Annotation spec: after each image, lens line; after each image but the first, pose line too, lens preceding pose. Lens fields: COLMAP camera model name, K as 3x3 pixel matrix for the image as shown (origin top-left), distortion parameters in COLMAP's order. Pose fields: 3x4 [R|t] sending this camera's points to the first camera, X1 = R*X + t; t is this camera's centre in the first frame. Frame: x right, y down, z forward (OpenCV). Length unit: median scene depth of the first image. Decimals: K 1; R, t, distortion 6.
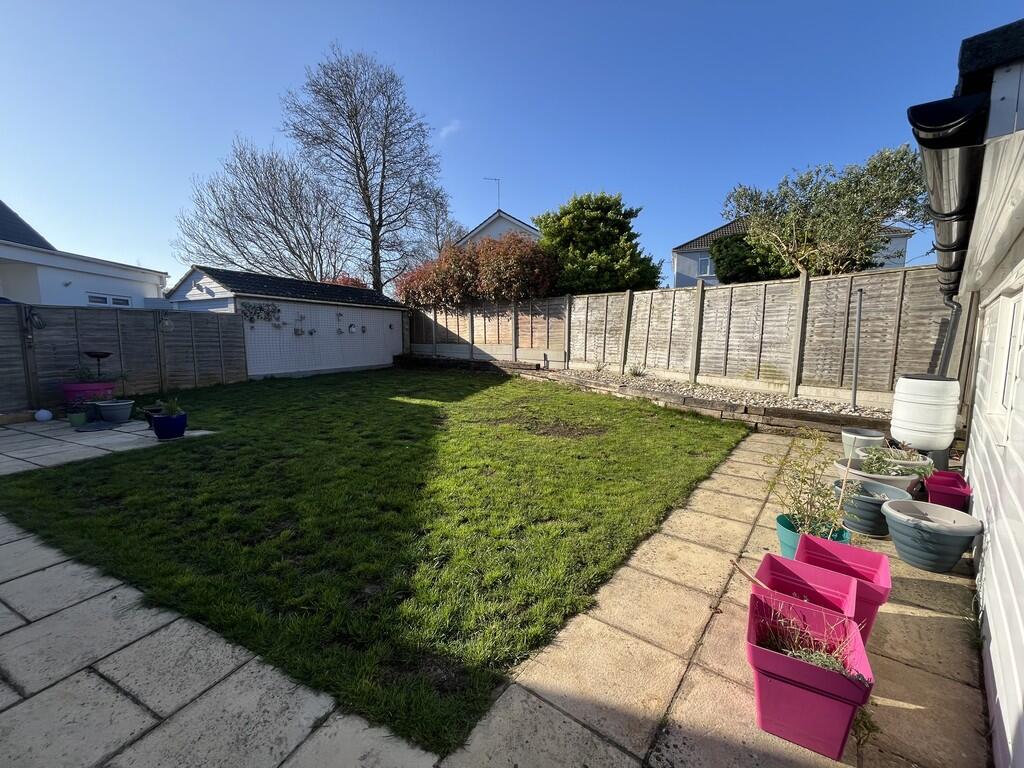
lens RADIAL K [[410.3, 0, 512.0], [0, 410.3, 384.0], [0, 0, 1]] dist [-0.000735, 0.000021]
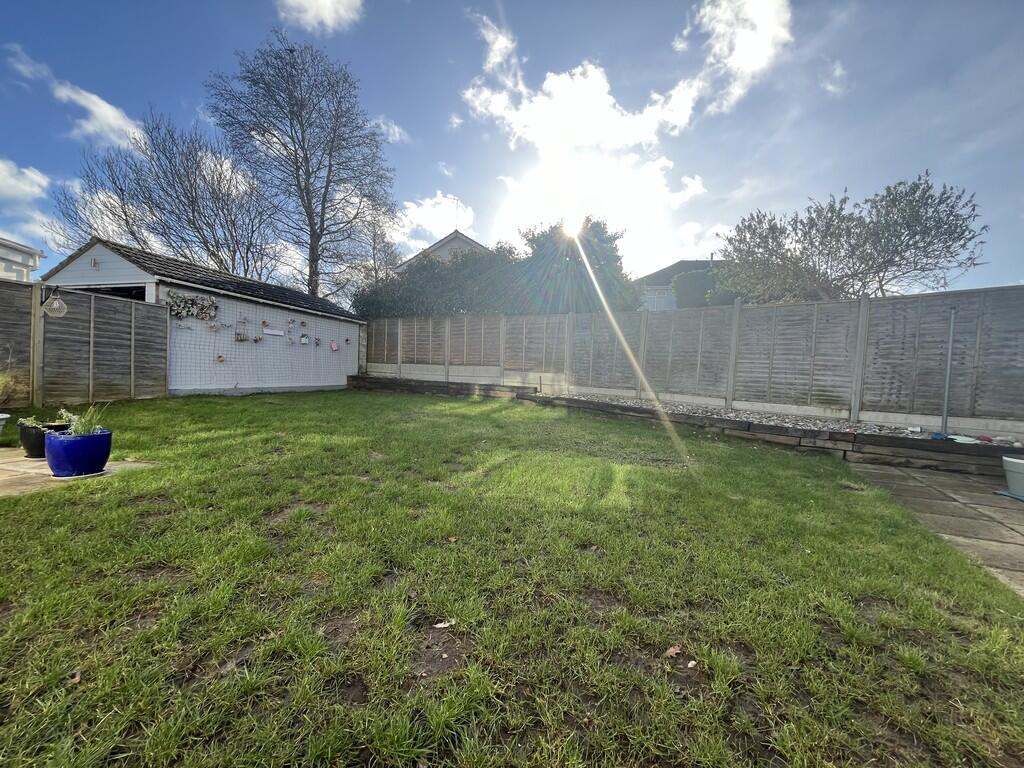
lens RADIAL K [[412.6, 0, 512.0], [0, 412.6, 384.0], [0, 0, 1]] dist [0.000483, -0.000123]
pose [[0.981028, 0.030325, 0.191480, -0.175623], [-0.014419, 0.996368, -0.083923, 0.021837], [-0.193330, 0.079570, 0.977902, 0.153266]]
